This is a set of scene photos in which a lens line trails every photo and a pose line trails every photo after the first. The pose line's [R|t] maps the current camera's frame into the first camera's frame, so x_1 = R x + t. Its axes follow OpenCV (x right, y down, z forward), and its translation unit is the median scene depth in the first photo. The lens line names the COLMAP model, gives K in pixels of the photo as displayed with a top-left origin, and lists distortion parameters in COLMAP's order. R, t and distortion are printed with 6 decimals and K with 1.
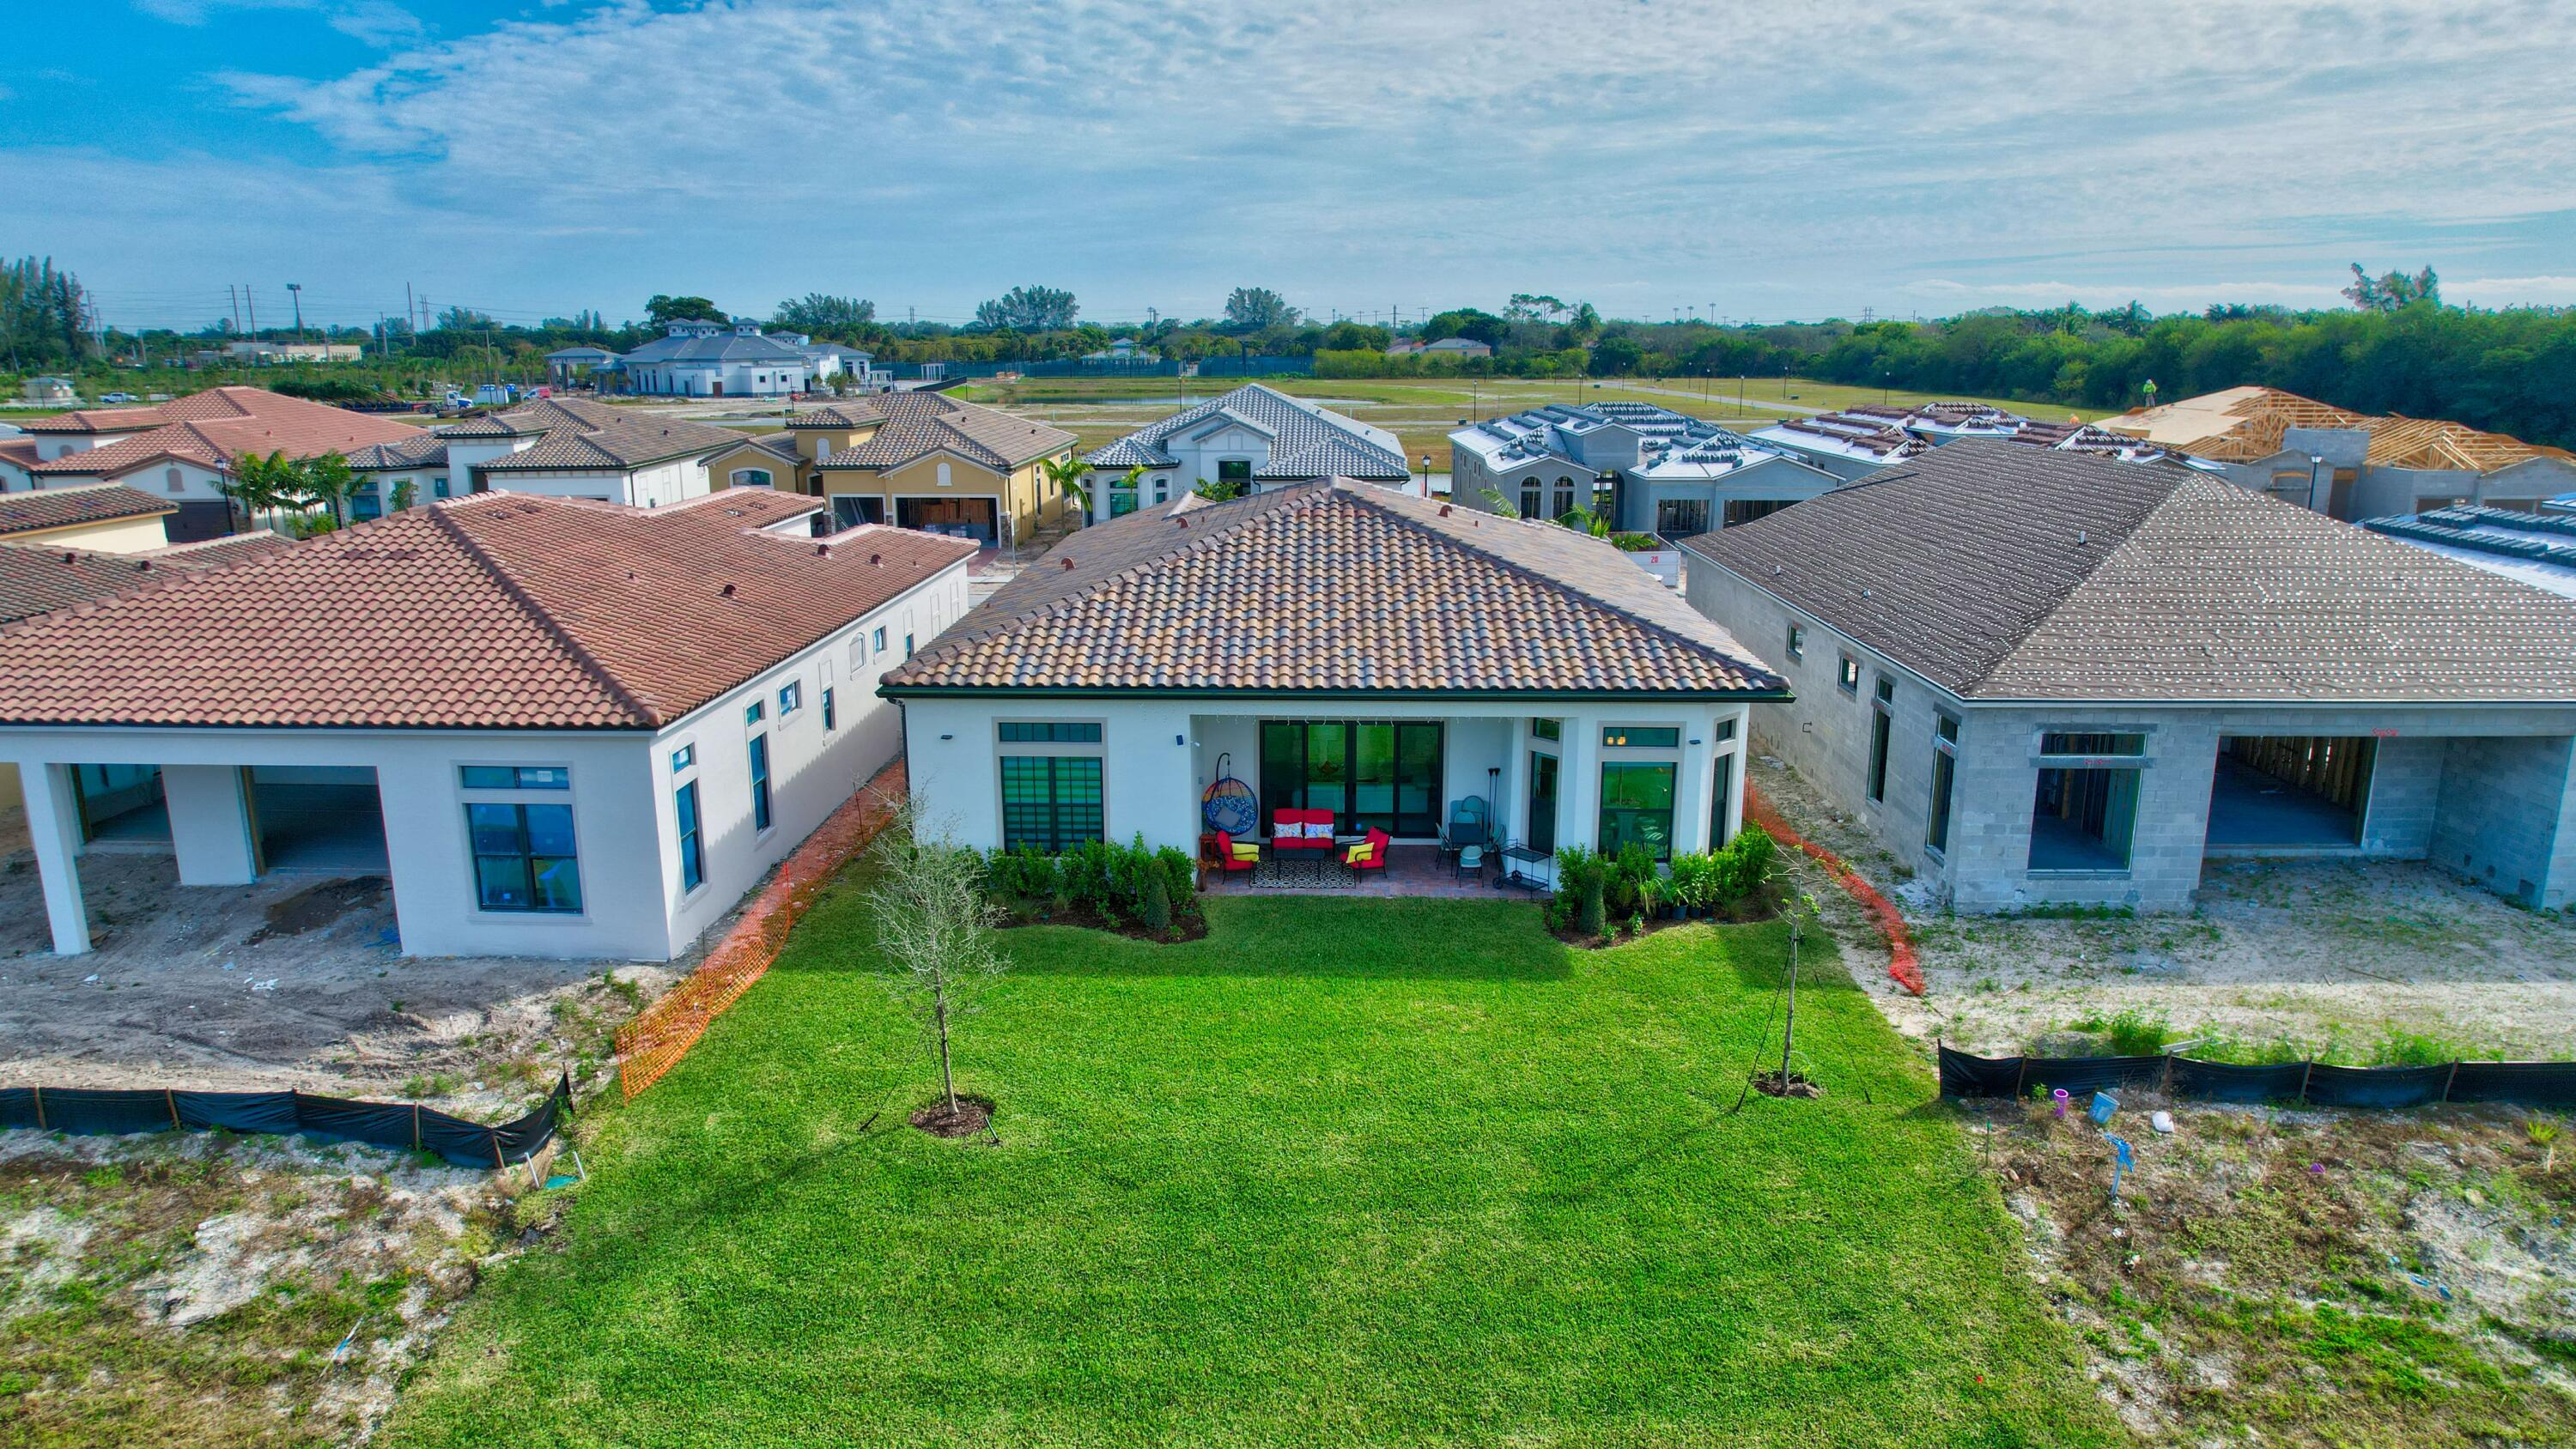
lens RADIAL K [[1650.6, 0, 1288.0], [0, 1650.6, 724.5], [0, 0, 1]] dist [-0.082074, 0.069099]
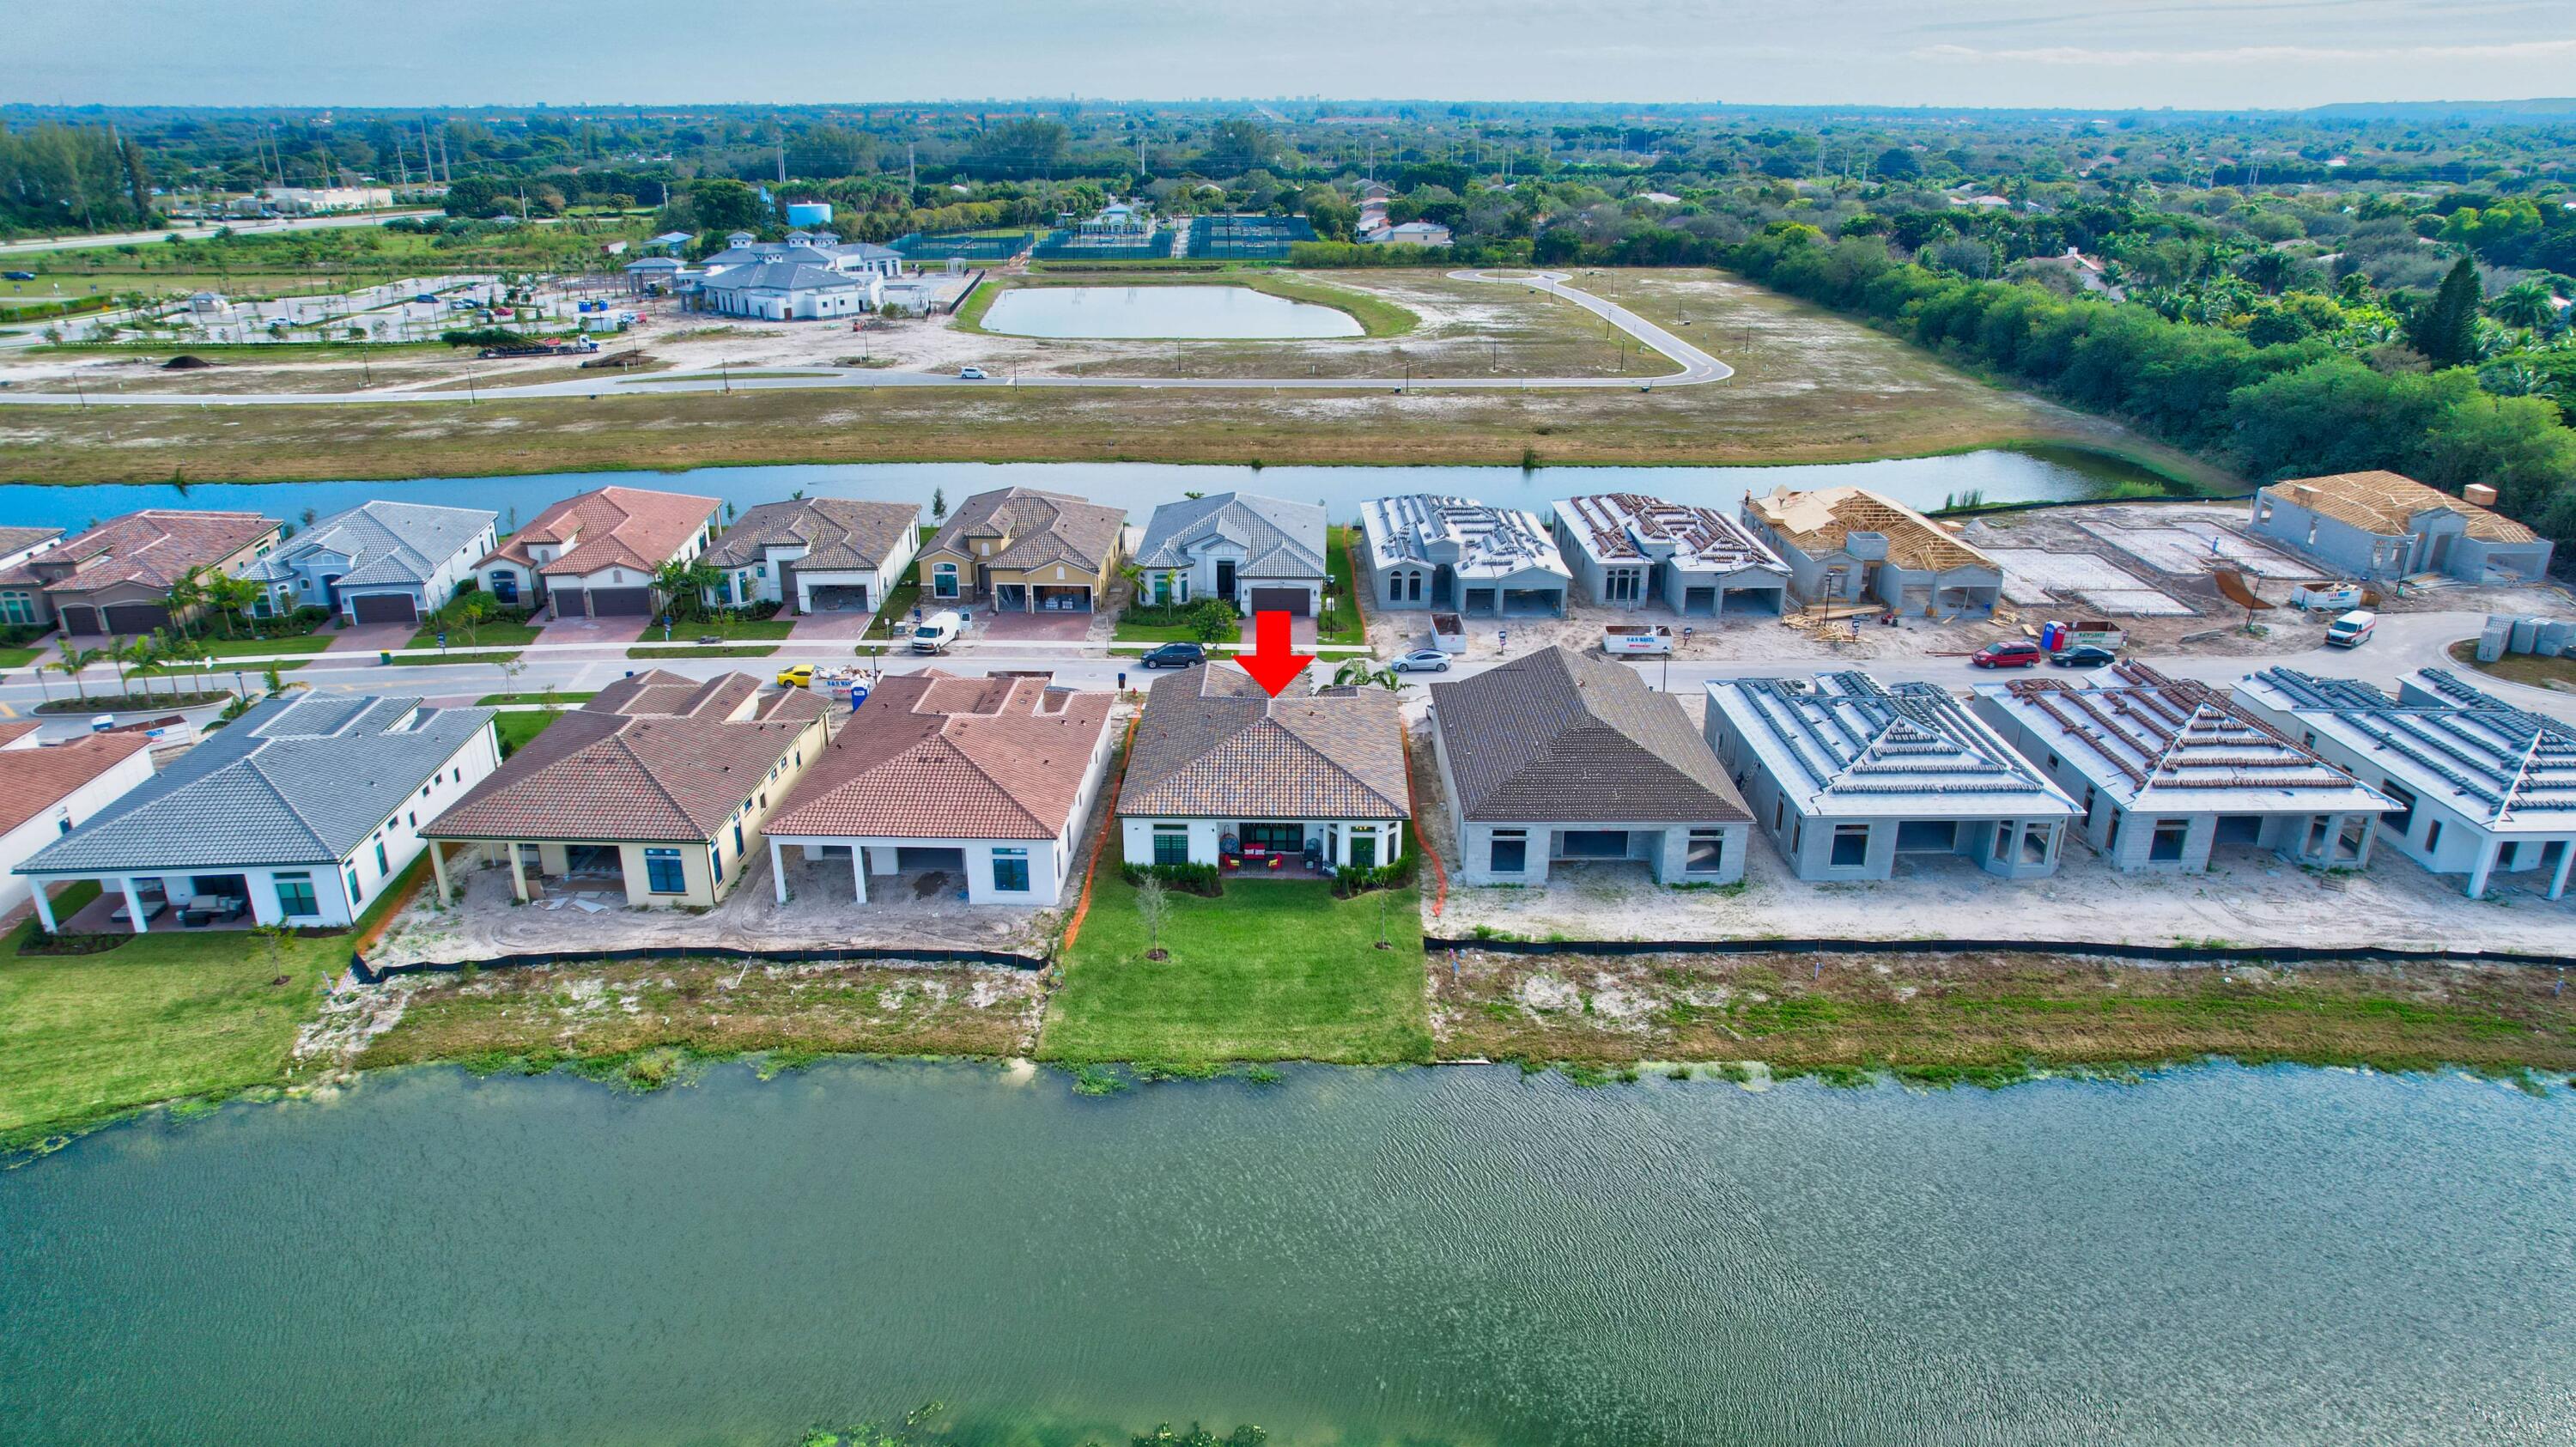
lens RADIAL K [[1650.9, 0, 1288.0], [0, 1650.9, 723.5], [0, 0, 1]] dist [-0.082074, 0.069099]
pose [[0.999959, -0.000791, 0.008997, 0.047399], [-0.000406, 0.991210, 0.132294, -0.607301], [-0.009023, -0.132292, 0.991170, -2.065242]]
